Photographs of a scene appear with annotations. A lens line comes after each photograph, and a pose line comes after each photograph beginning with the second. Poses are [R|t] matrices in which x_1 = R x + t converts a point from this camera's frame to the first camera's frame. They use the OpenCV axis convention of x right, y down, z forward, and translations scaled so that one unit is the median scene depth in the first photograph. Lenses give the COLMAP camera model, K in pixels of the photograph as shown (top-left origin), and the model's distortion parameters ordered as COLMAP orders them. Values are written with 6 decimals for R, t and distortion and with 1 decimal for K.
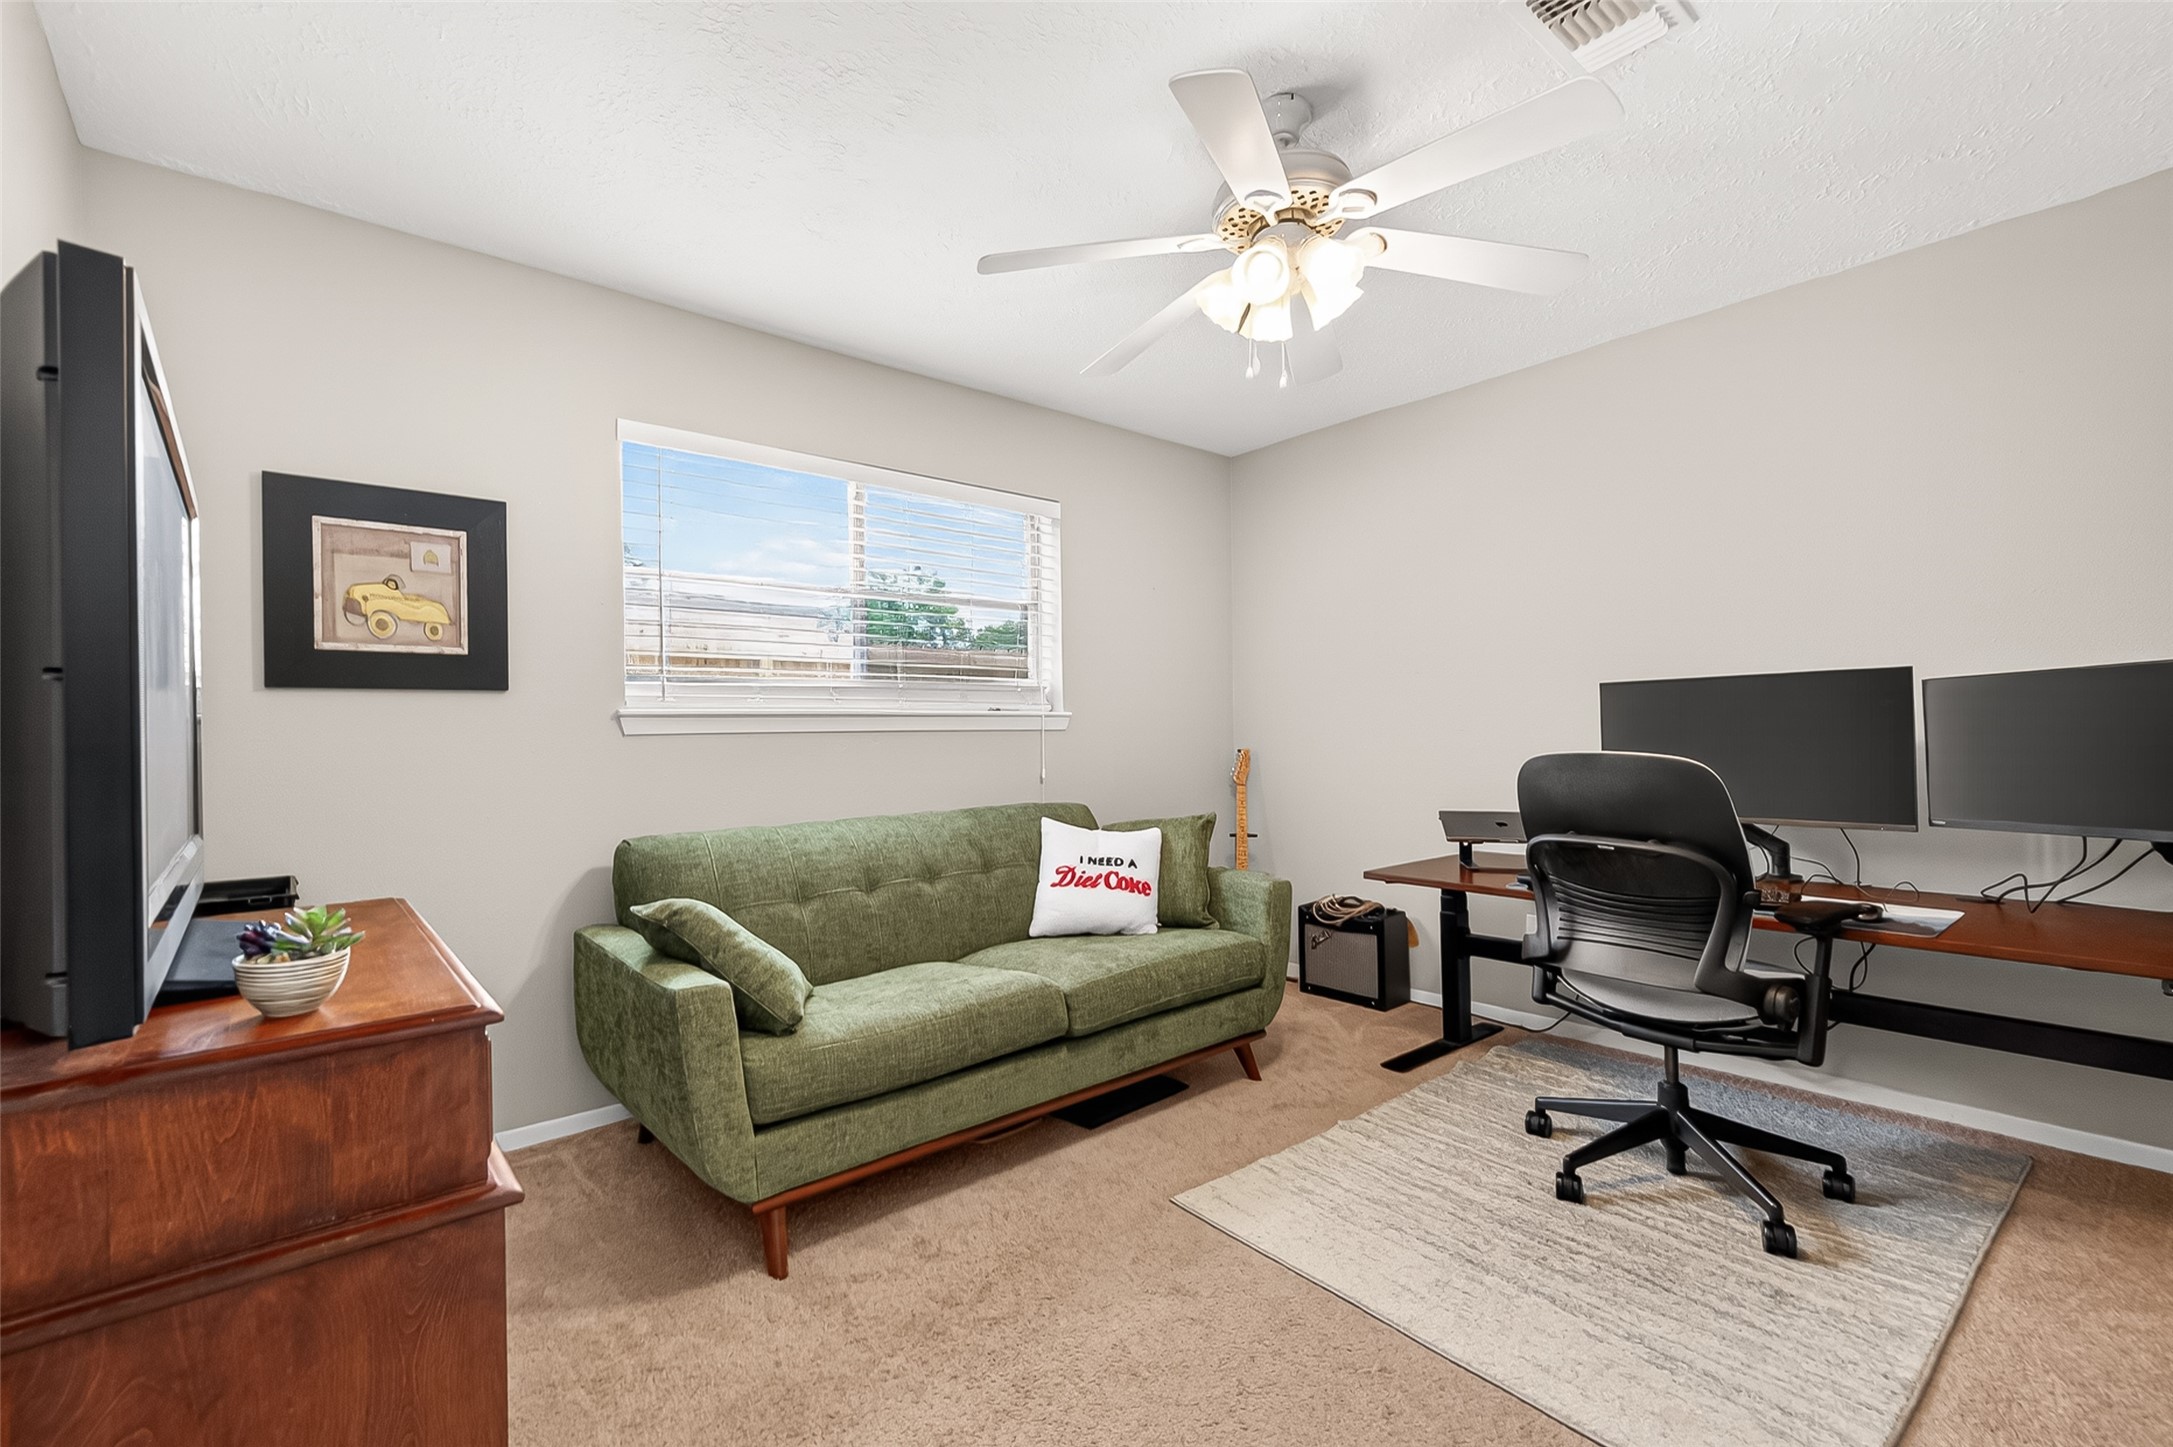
lens RADIAL K [[930.3, 0, 1018.9], [0, 930.3, 727.3], [0, 0, 1]] dist [0.008130, -0.001701]
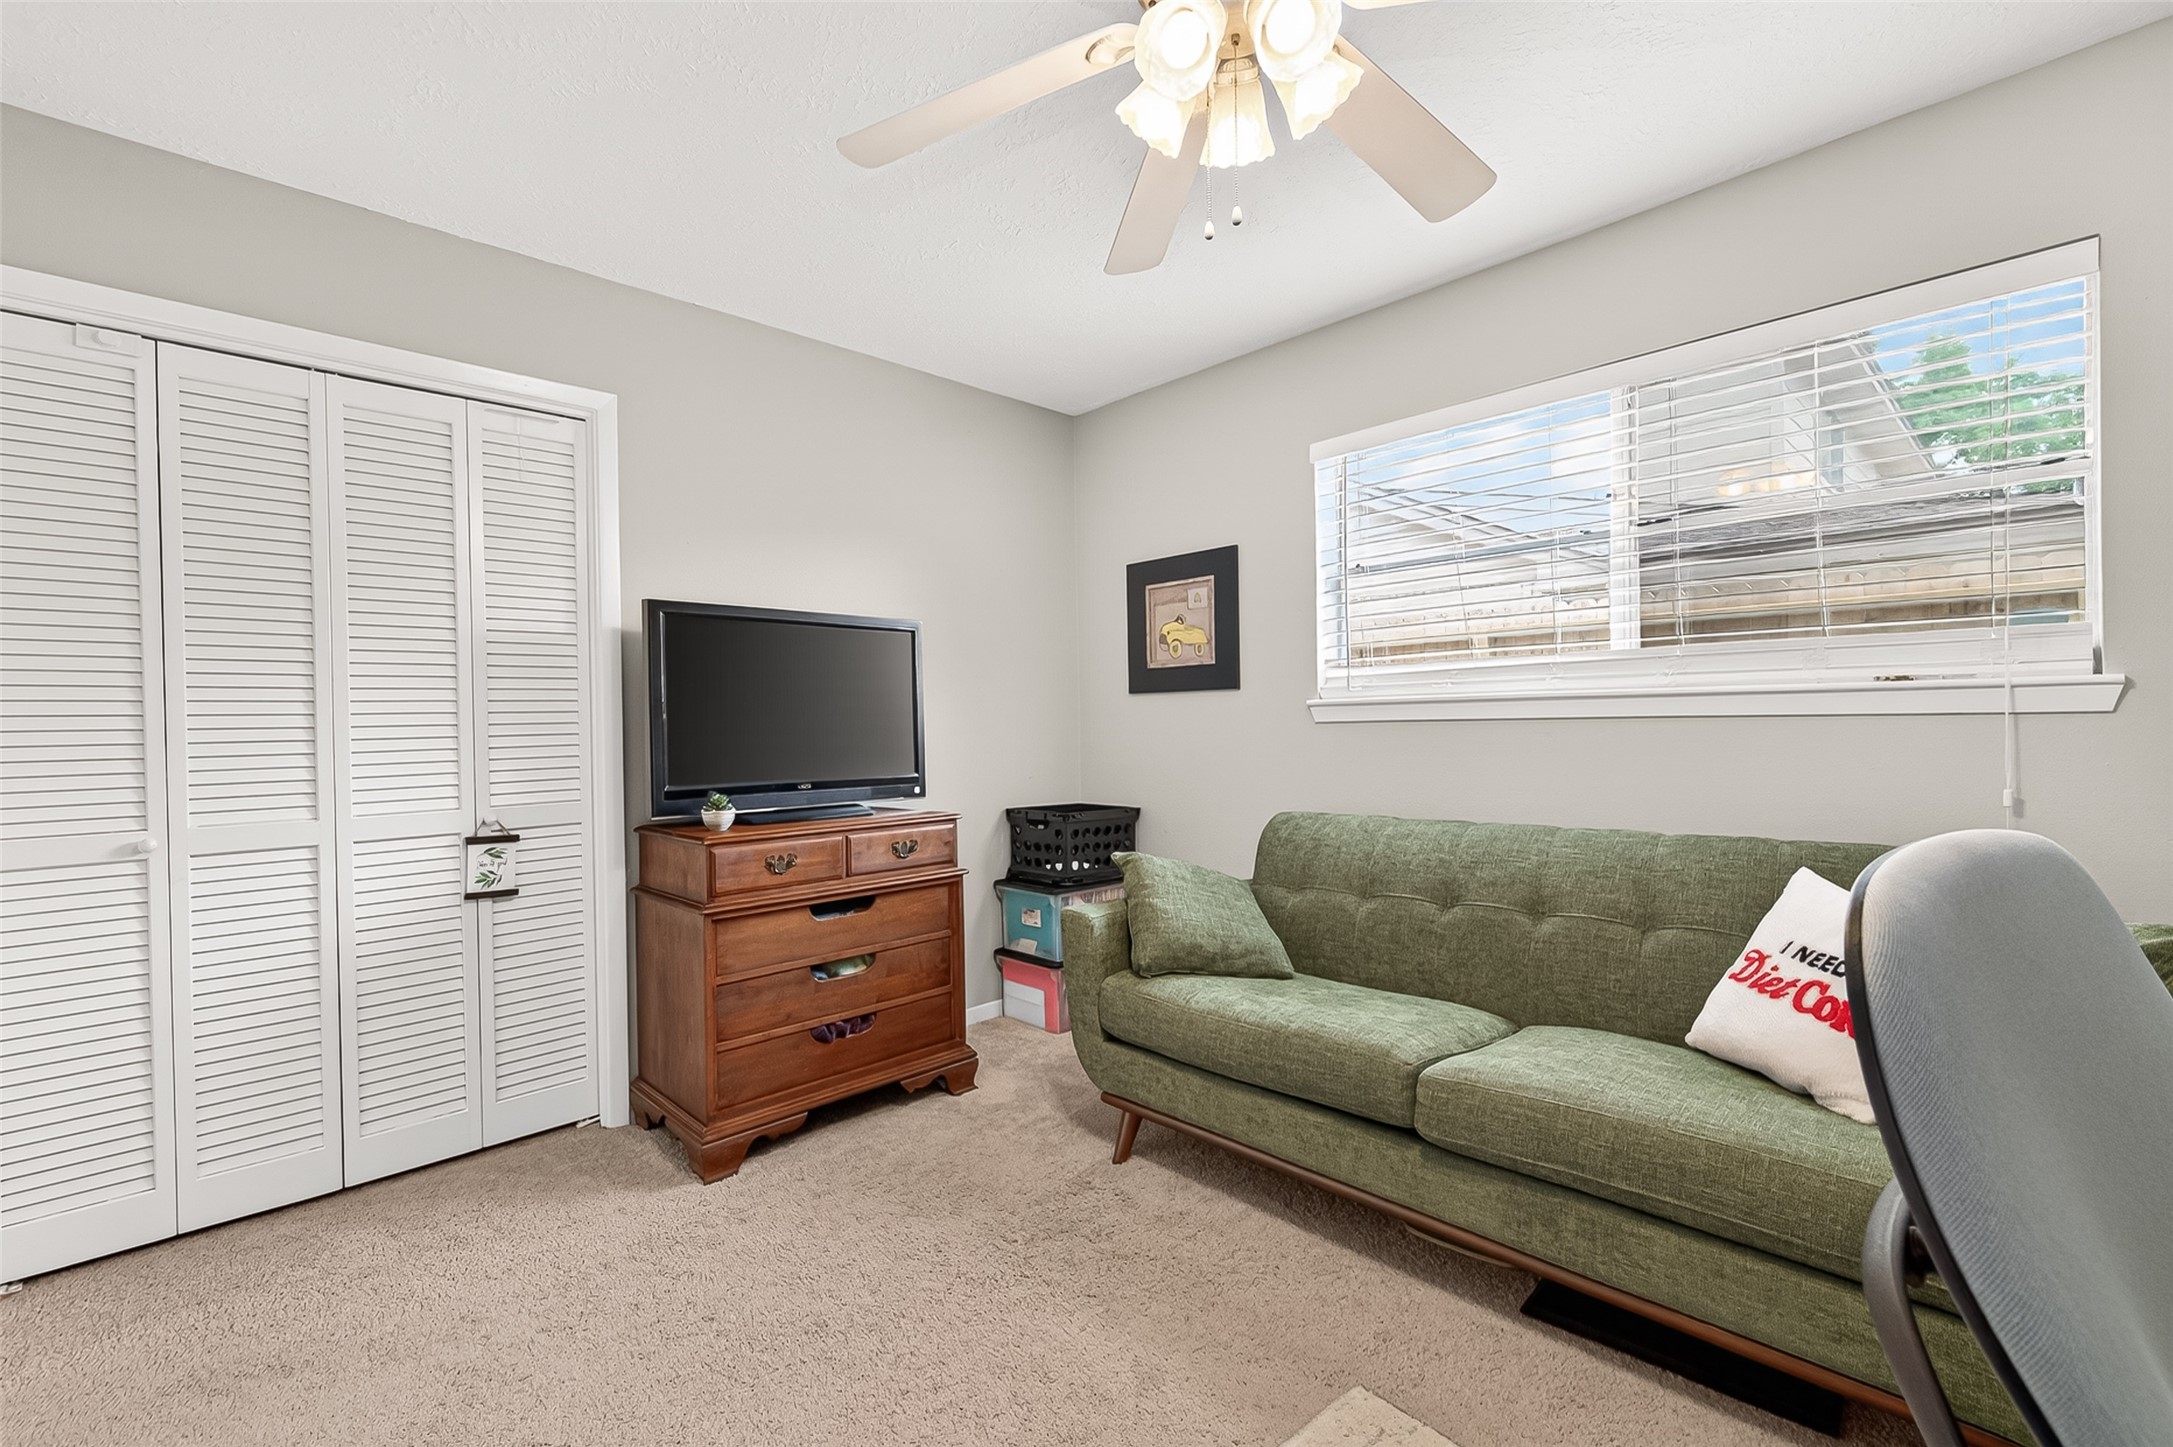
lens RADIAL K [[930.3, 0, 1018.9], [0, 930.3, 727.3], [0, 0, 1]] dist [0.008130, -0.001701]
pose [[0.055154, 0.015489, -0.998358, 0.774800], [0.019507, 0.999672, 0.016587, -0.013198], [0.998287, -0.020390, 0.054834, 0.644892]]
